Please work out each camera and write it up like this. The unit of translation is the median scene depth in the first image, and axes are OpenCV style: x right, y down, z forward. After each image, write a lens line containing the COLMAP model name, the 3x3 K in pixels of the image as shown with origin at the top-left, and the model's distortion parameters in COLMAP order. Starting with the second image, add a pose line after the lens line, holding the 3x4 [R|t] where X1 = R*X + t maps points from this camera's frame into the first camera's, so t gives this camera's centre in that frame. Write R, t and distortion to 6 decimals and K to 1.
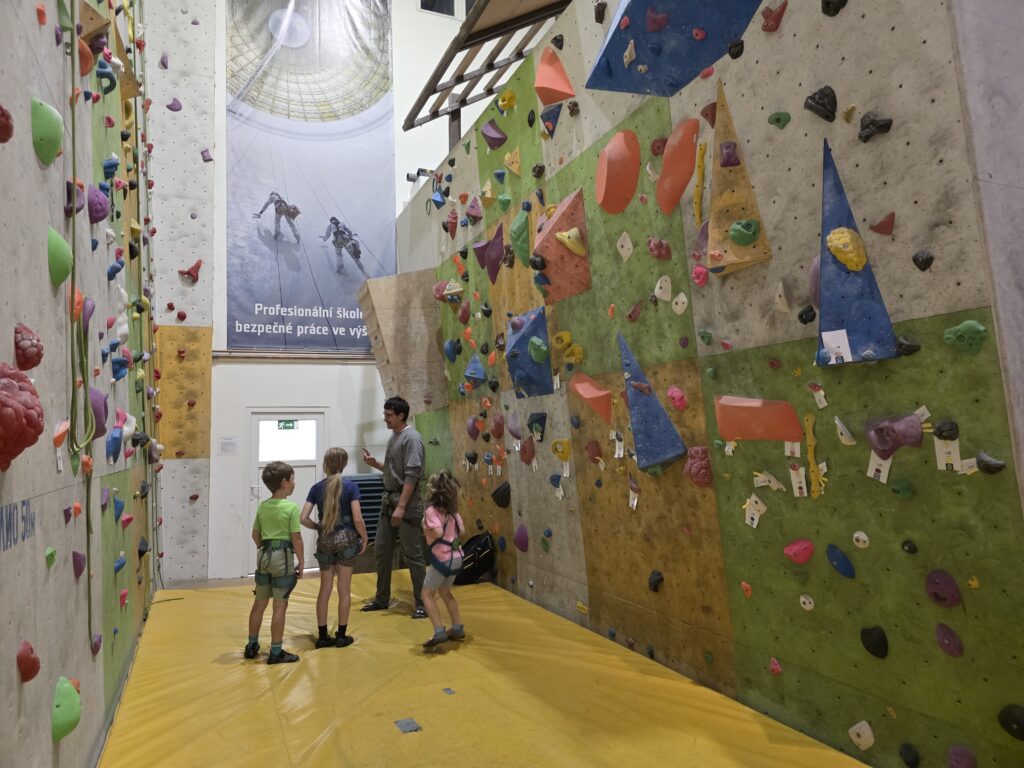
lens RADIAL K [[689.4, 0, 513.9], [0, 689.4, 375.8], [0, 0, 1]] dist [0.055978, -0.043804]
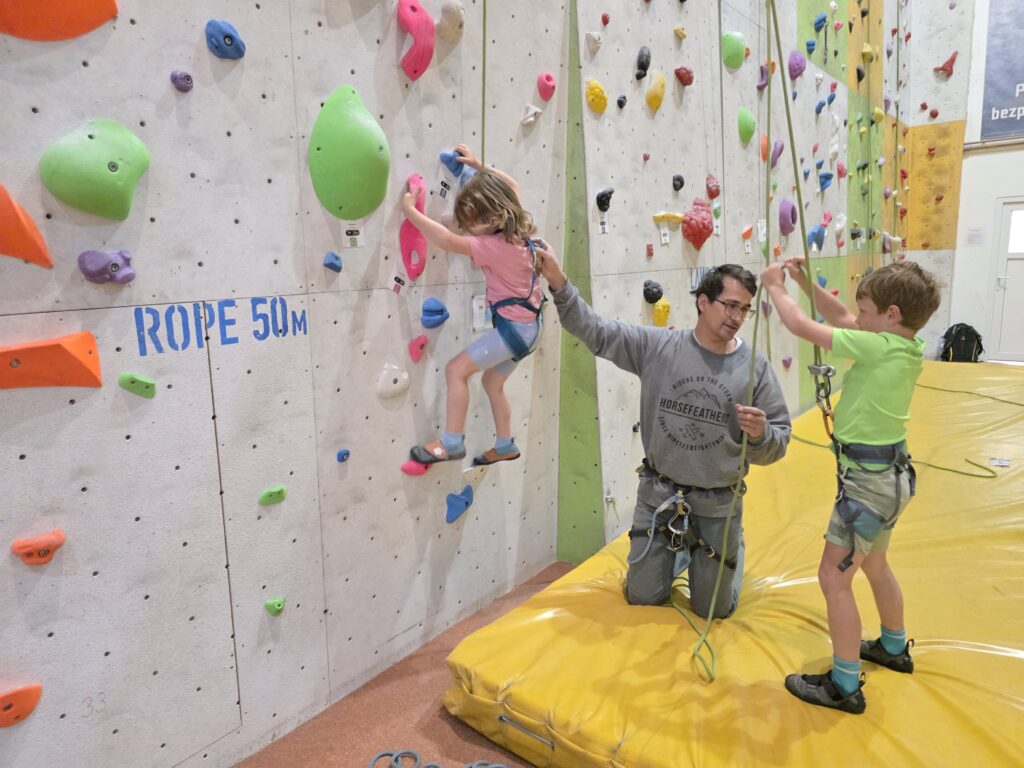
lens RADIAL K [[689.4, 0, 514.3], [0, 689.4, 382.3], [0, 0, 1]] dist [0.055978, -0.043804]
pose [[0.477138, 0.160590, -0.864032, 0.205824], [0.101473, 0.966520, 0.235674, -0.006944], [0.872951, -0.200124, 0.444868, -0.114995]]
